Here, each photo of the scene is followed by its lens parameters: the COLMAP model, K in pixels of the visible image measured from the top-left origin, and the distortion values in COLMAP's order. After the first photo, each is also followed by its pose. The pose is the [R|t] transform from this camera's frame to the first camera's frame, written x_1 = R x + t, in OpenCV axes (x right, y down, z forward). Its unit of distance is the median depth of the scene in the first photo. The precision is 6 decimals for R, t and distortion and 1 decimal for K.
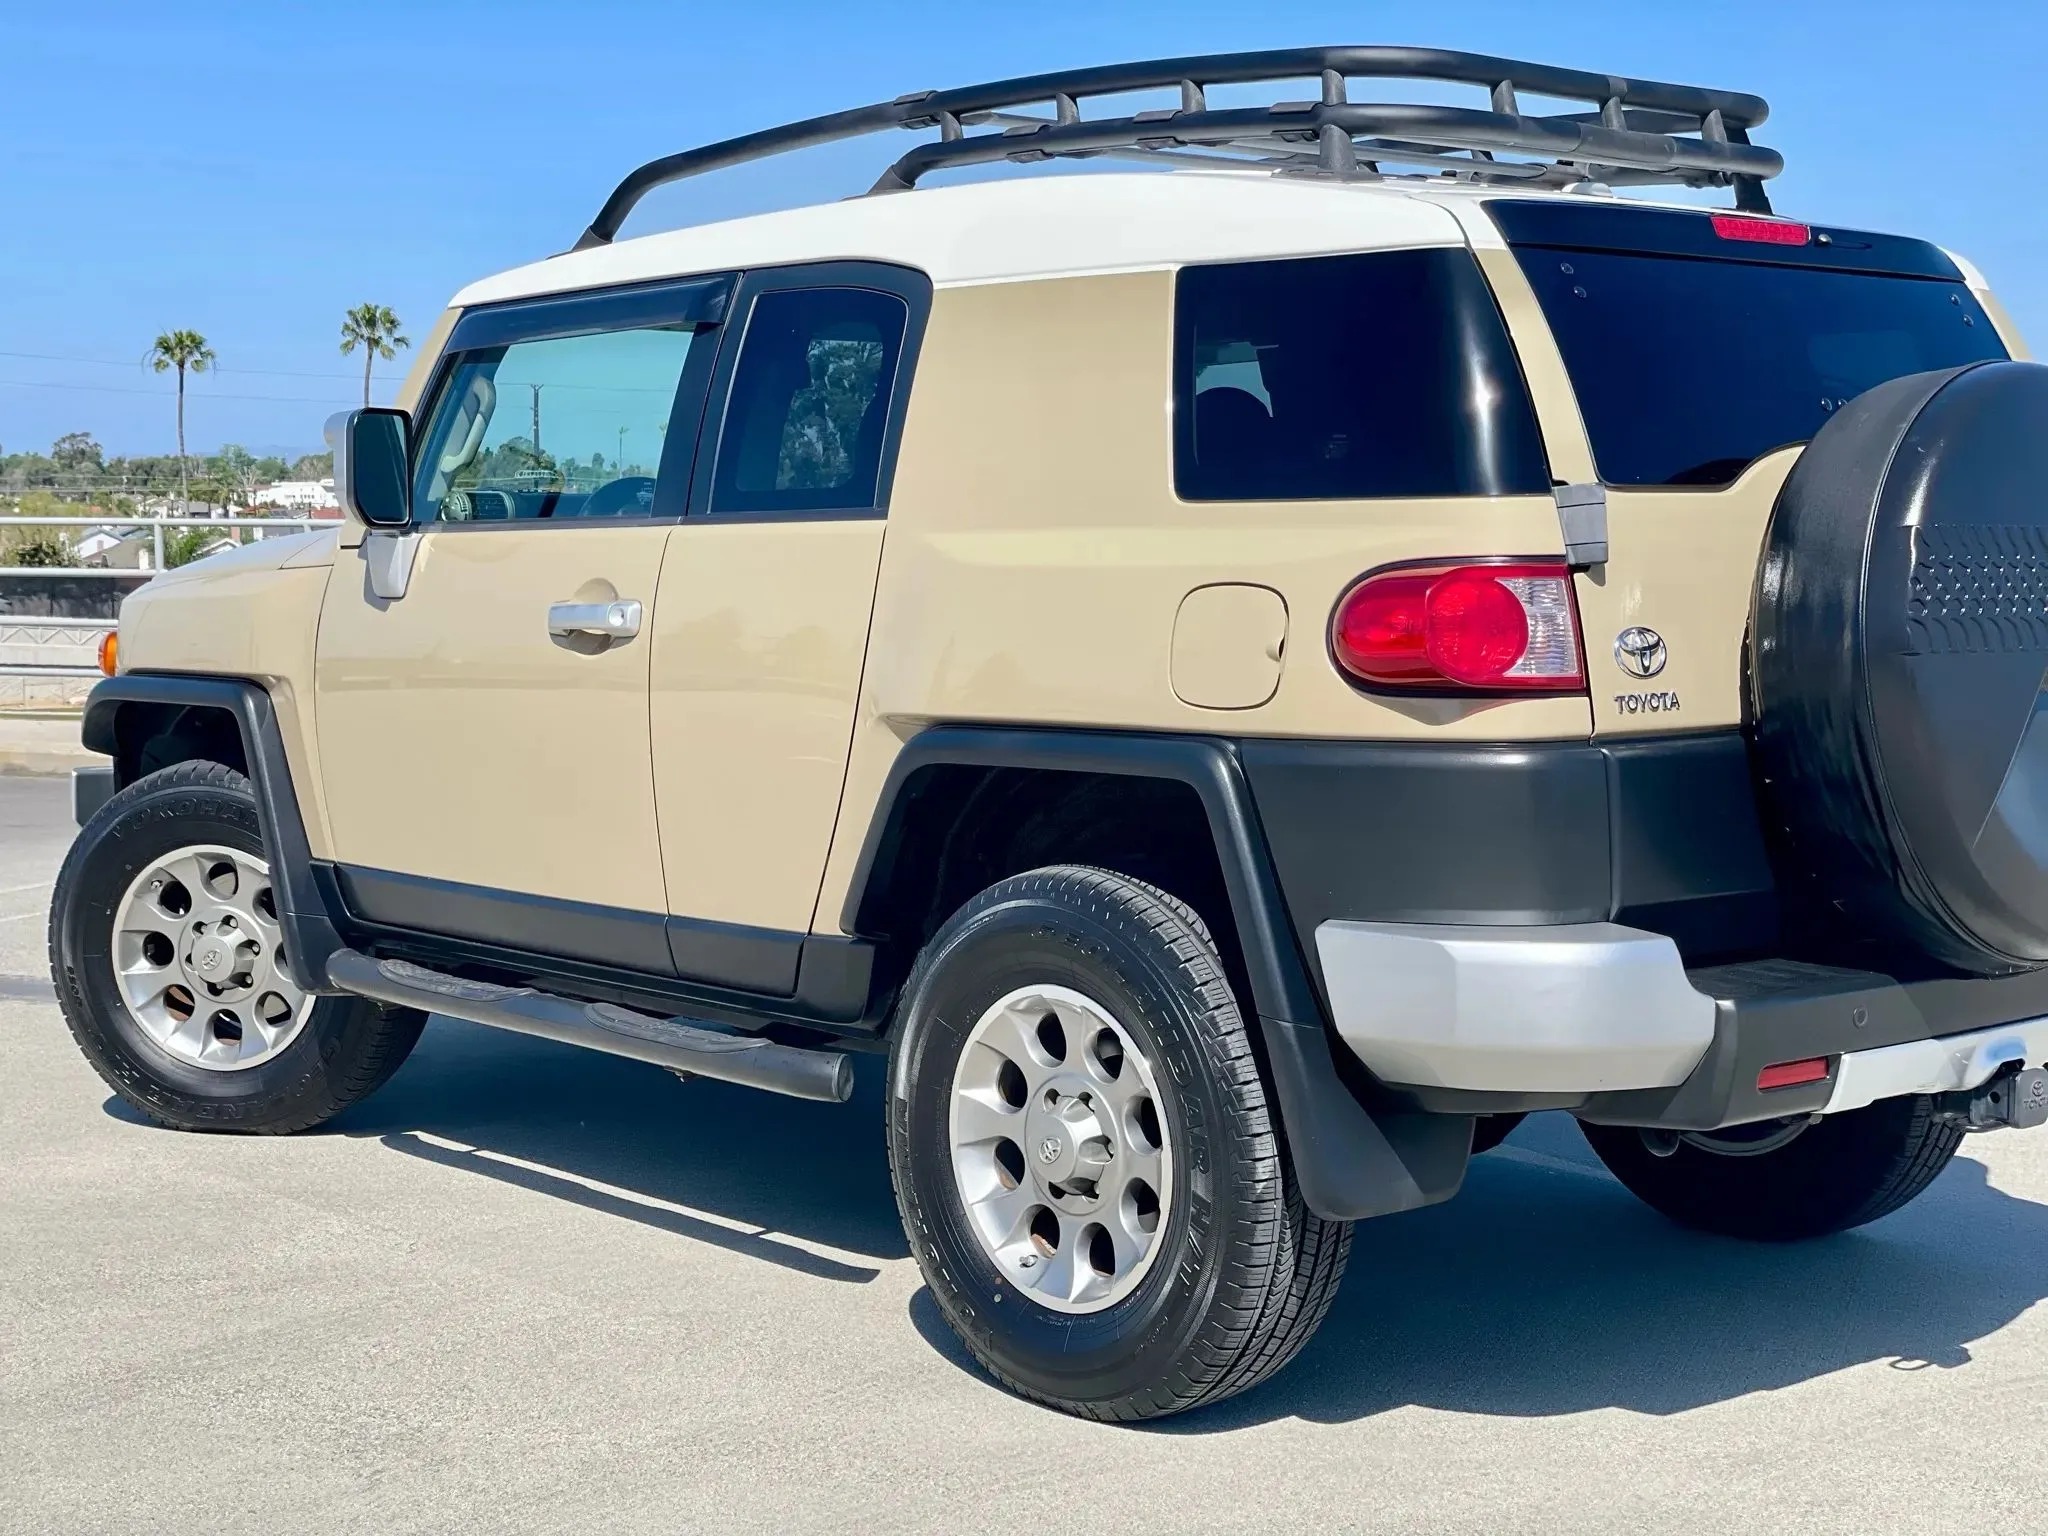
lens RADIAL K [[2972.6, 0, 1018.7], [0, 2972.6, 704.0], [0, 0, 1]] dist [0.068601, 0.127905]
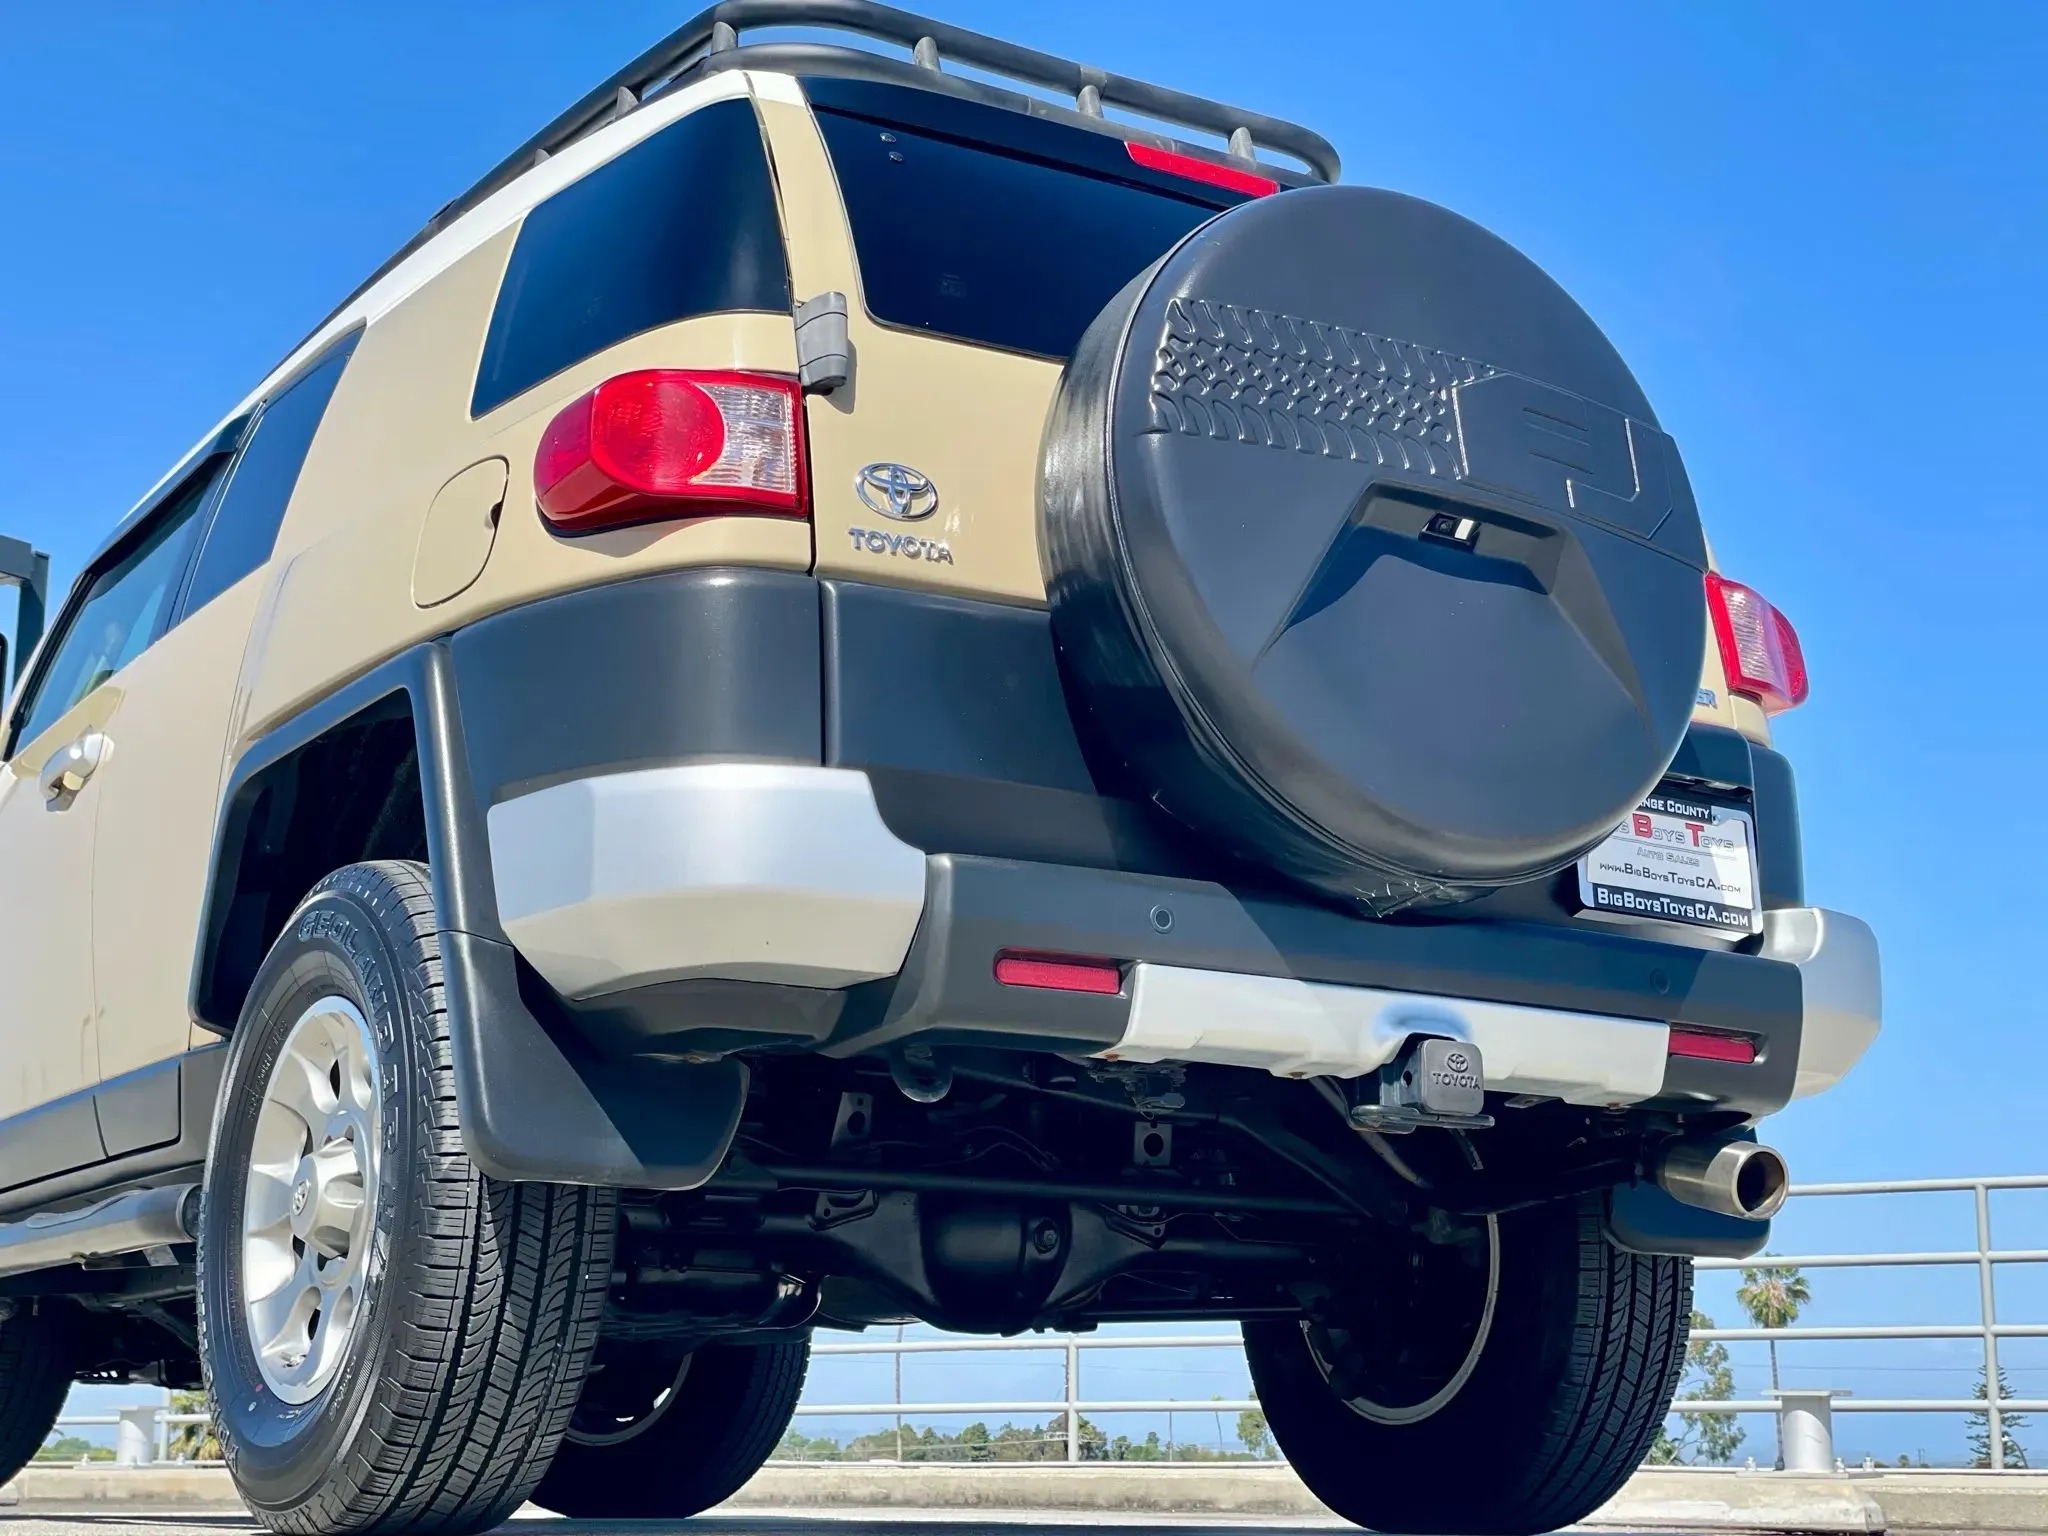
lens RADIAL K [[2972.6, 0, 1018.7], [0, 2972.6, 704.0], [0, 0, 1]] dist [0.068601, 0.127905]
pose [[0.987323, -0.032823, -0.155291, 0.352307], [-0.015186, 0.954362, -0.298267, 0.274407], [0.157994, 0.296844, 0.941765, 0.224142]]
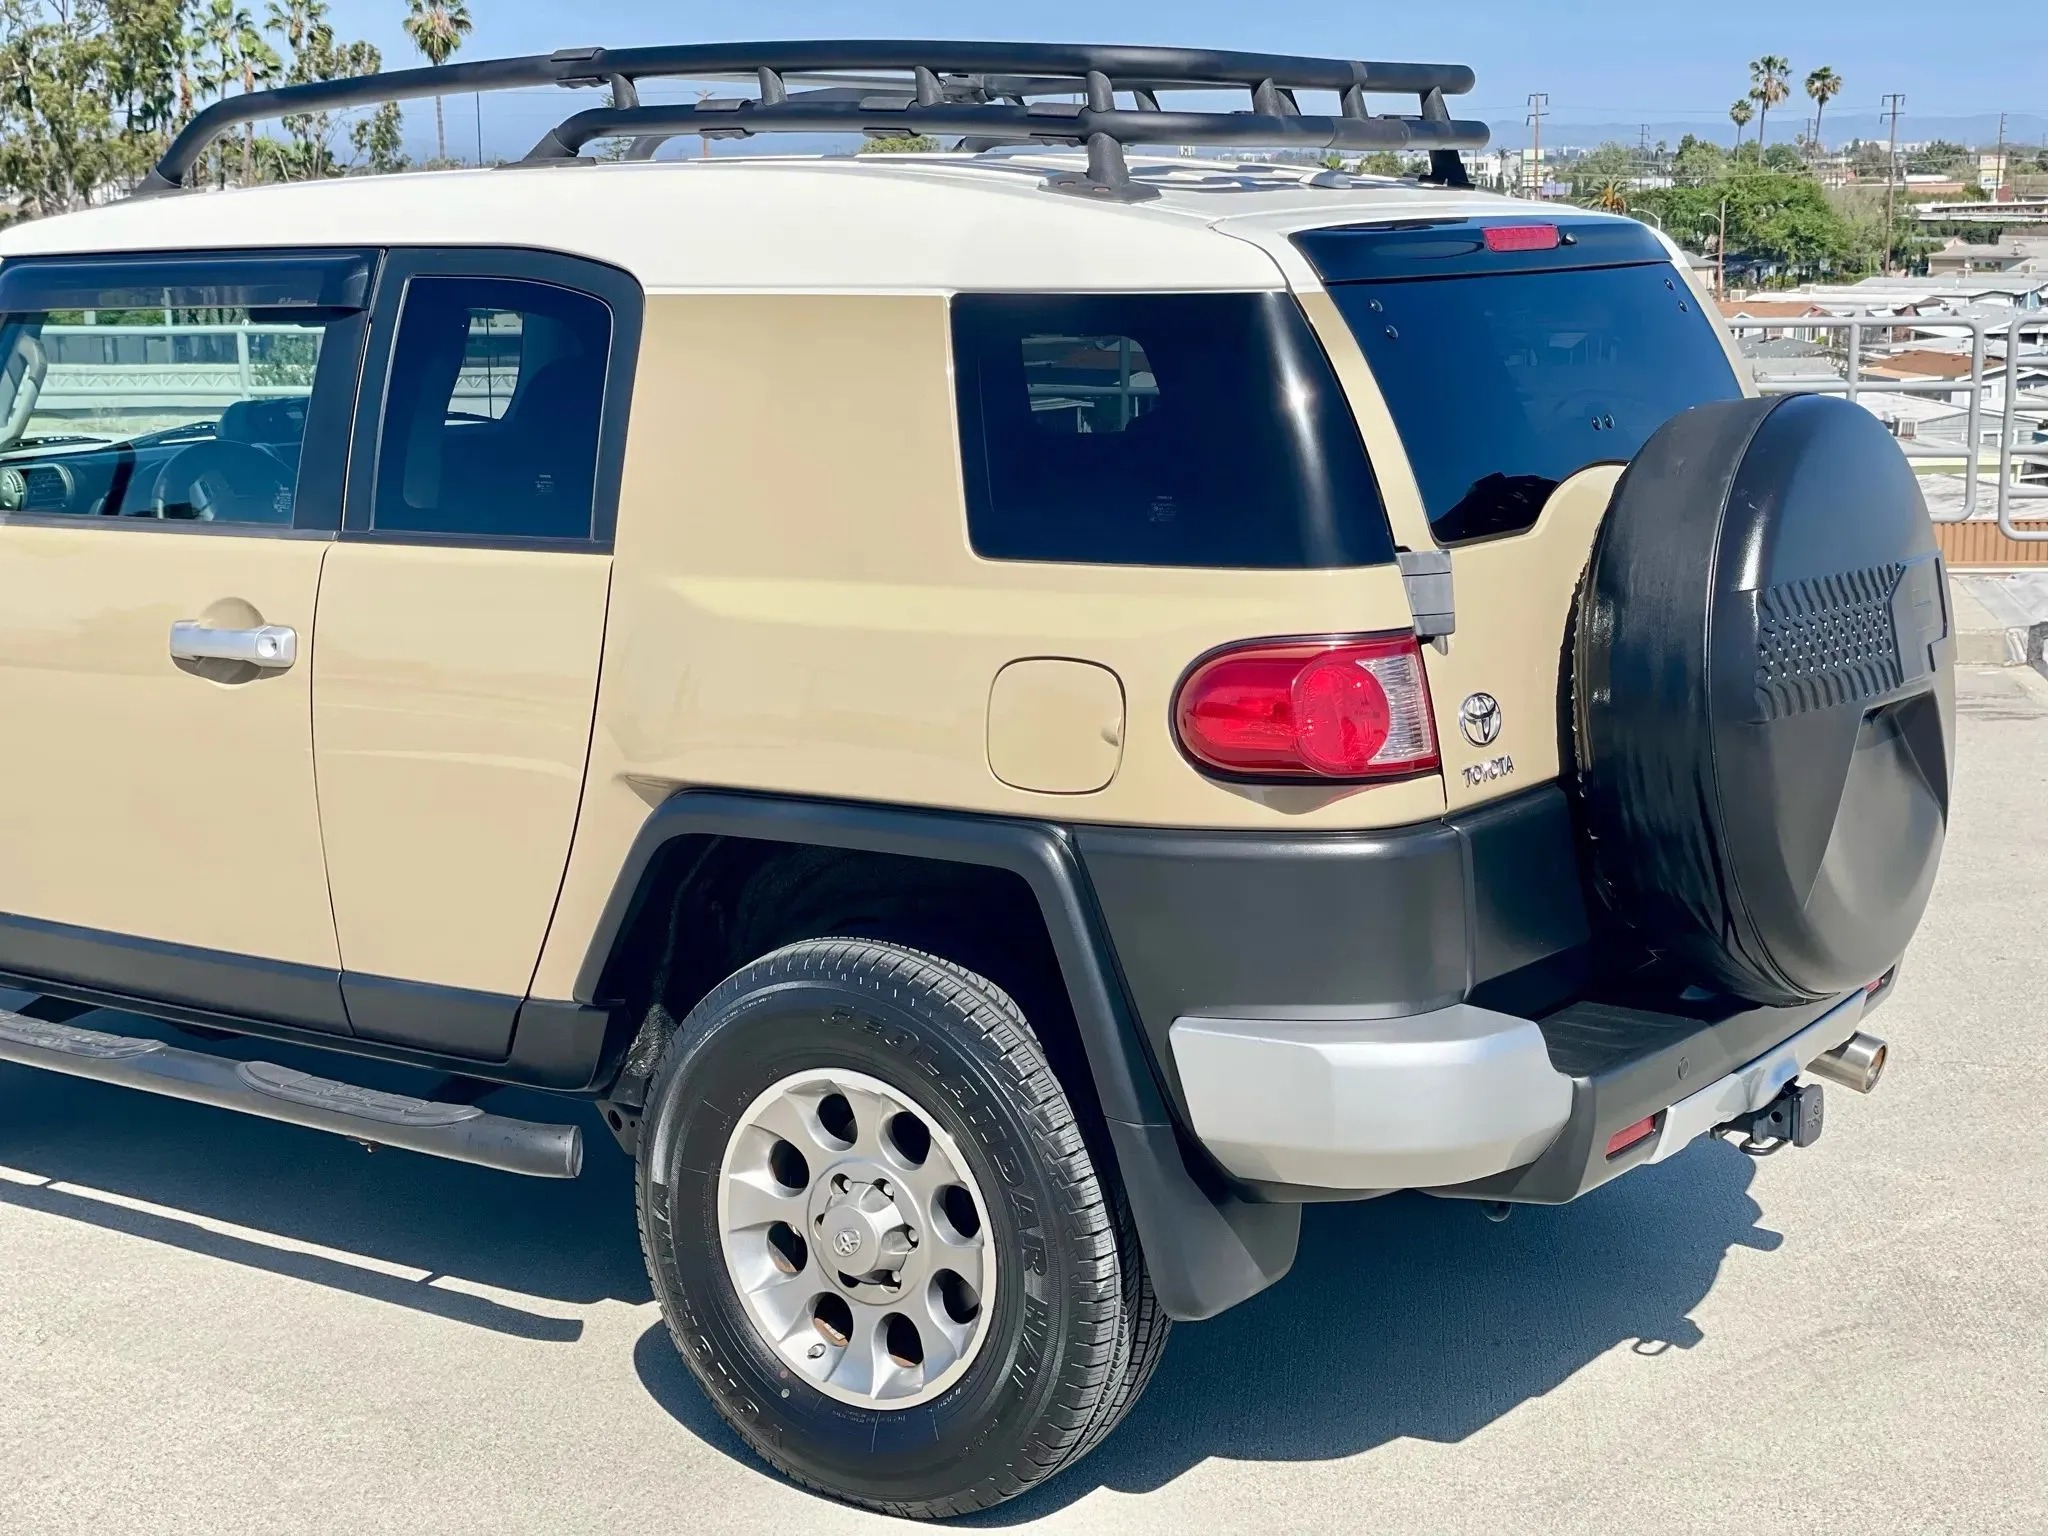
lens RADIAL K [[2972.6, 0, 1018.7], [0, 2972.6, 704.0], [0, 0, 1]] dist [0.068601, 0.127905]
pose [[0.970662, -0.049713, 0.235253, -0.156180], [0.026643, 0.994606, 0.100249, -0.117152], [-0.238968, -0.091040, 0.966750, 0.096100]]
